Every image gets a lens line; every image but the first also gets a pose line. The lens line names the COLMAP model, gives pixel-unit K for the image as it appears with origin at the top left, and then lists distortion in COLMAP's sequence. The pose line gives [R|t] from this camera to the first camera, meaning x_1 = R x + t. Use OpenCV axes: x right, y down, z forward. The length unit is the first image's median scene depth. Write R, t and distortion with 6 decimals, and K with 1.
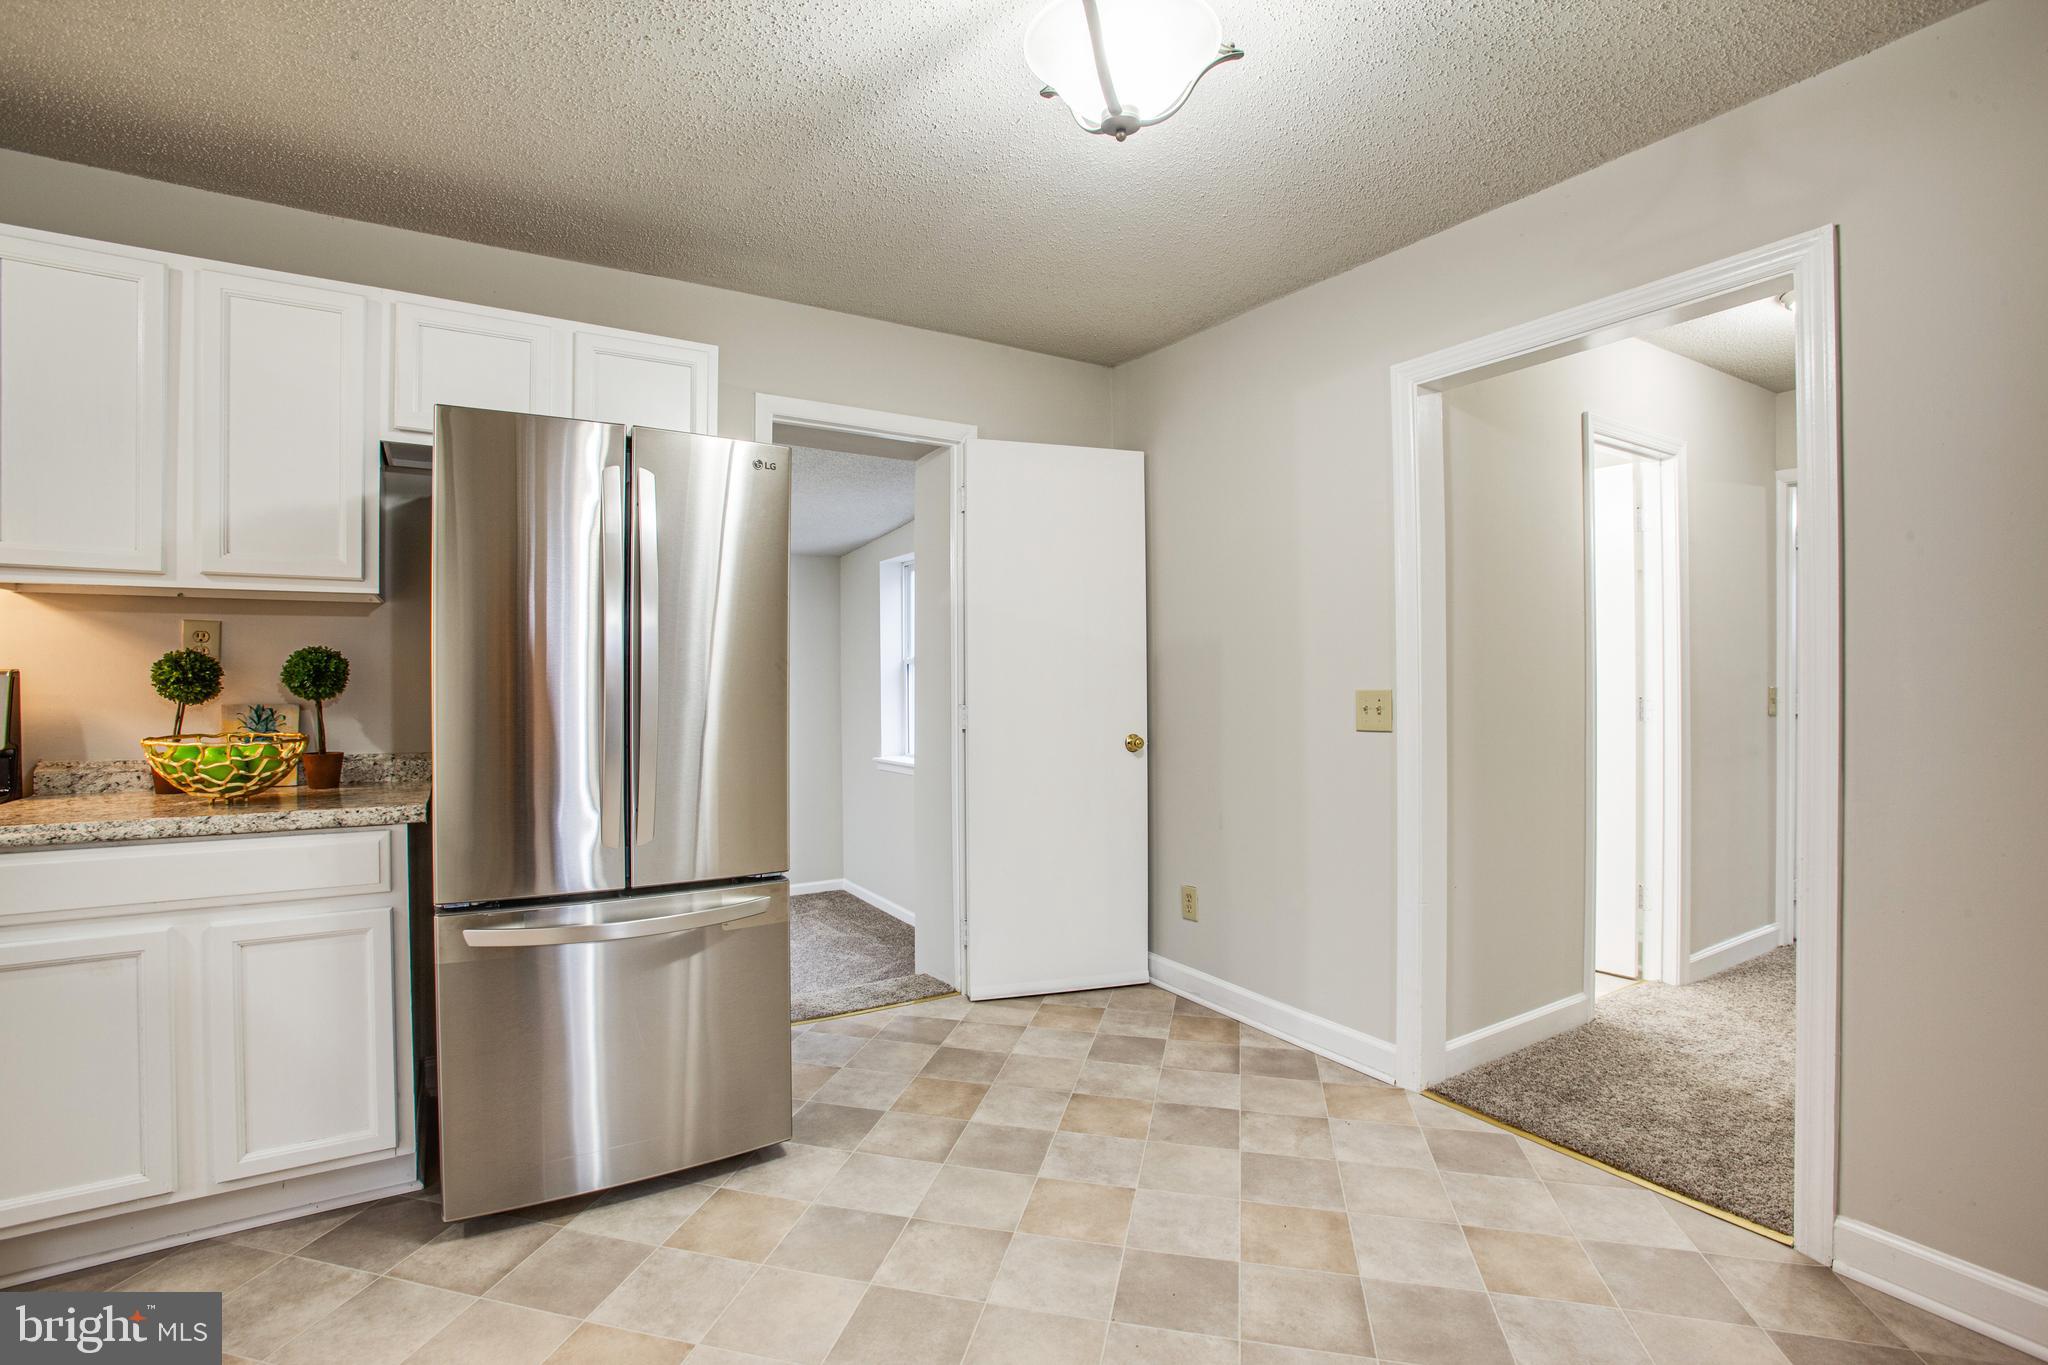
lens RADIAL K [[942.9, 0, 1012.0], [0, 942.9, 685.9], [0, 0, 1]] dist [-0.072132, 0.027952]
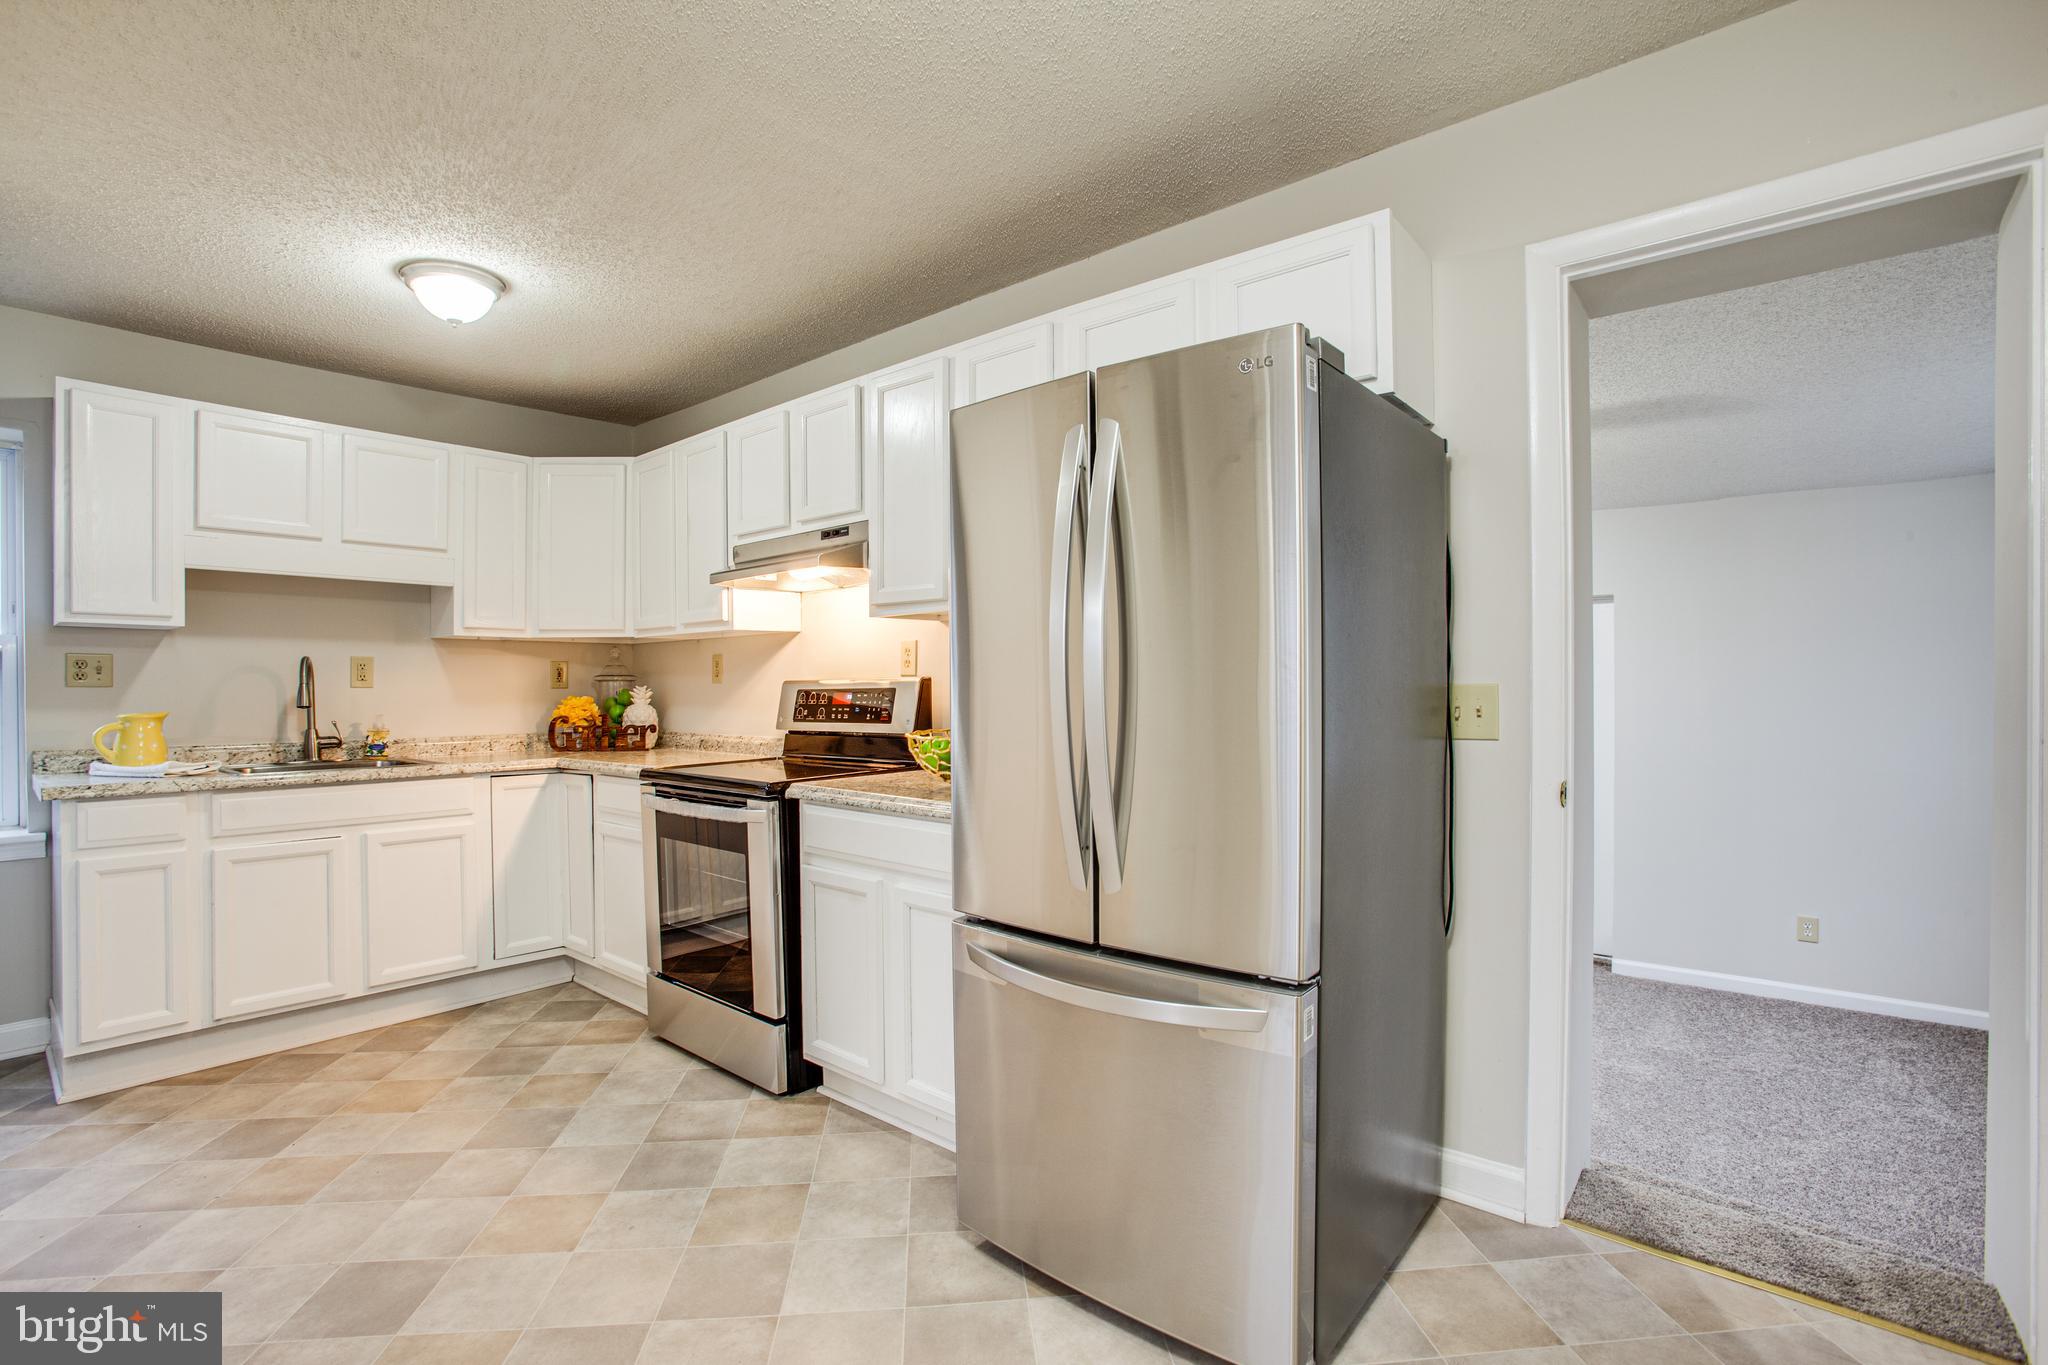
lens RADIAL K [[942.9, 0, 1012.0], [0, 942.9, 685.9], [0, 0, 1]] dist [-0.072132, 0.027952]
pose [[0.314819, 0.002725, -0.949148, 0.322956], [-0.001017, 0.999996, 0.002534, -0.007696], [0.949151, 0.000167, 0.314821, 0.638960]]
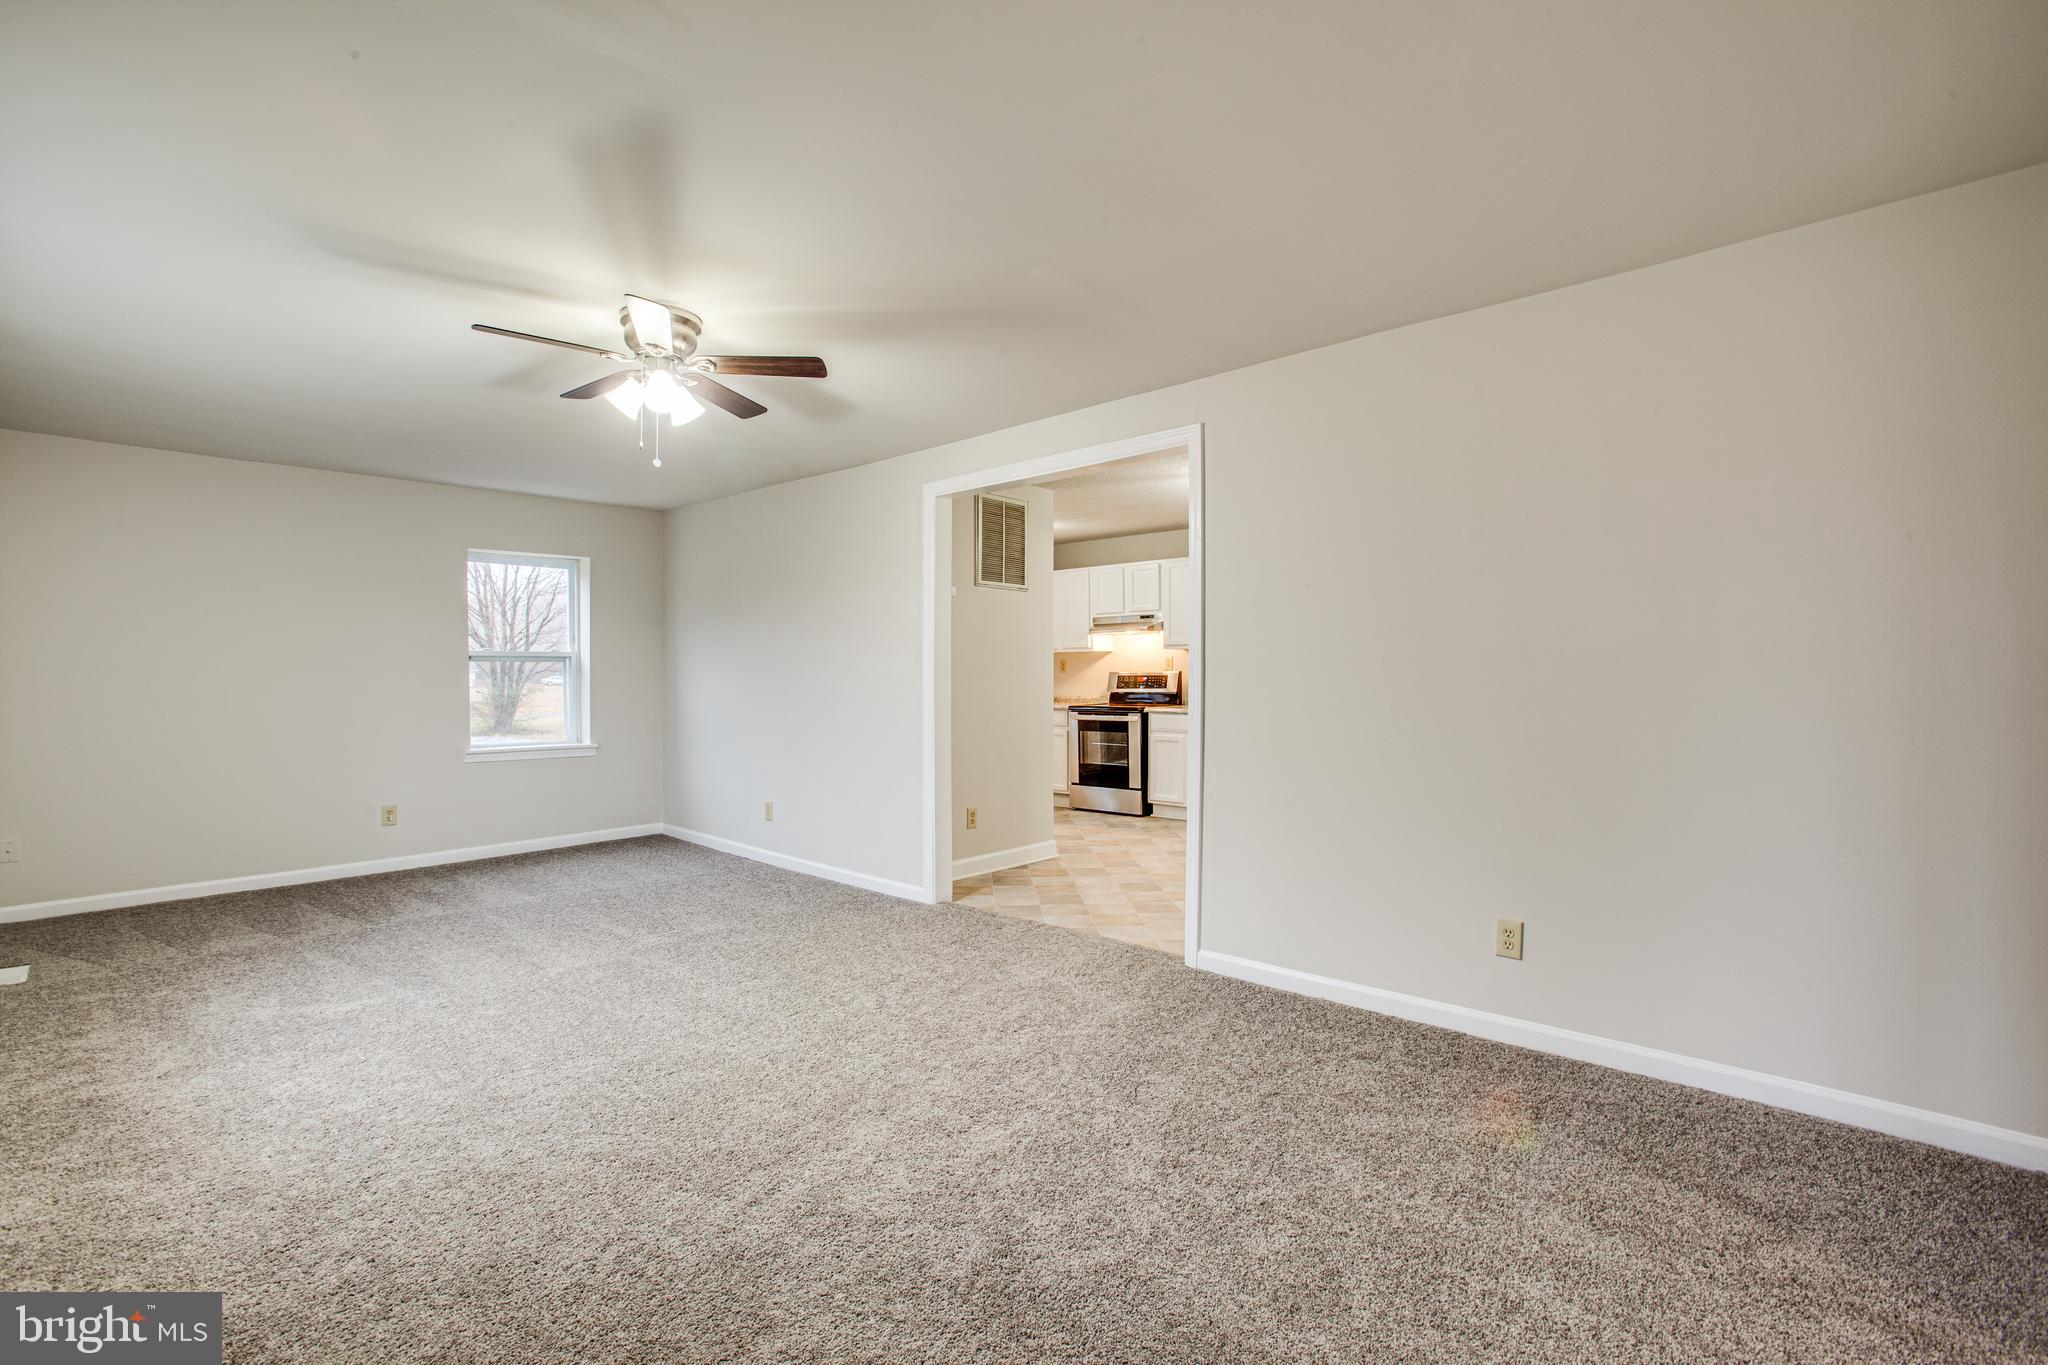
lens RADIAL K [[942.9, 0, 1012.0], [0, 942.9, 685.9], [0, 0, 1]] dist [-0.072132, 0.027952]
pose [[0.275469, 0.009752, -0.961261, 2.368590], [-0.003559, 0.999952, 0.009125, 0.011394], [0.961303, 0.000907, 0.275490, -0.722644]]
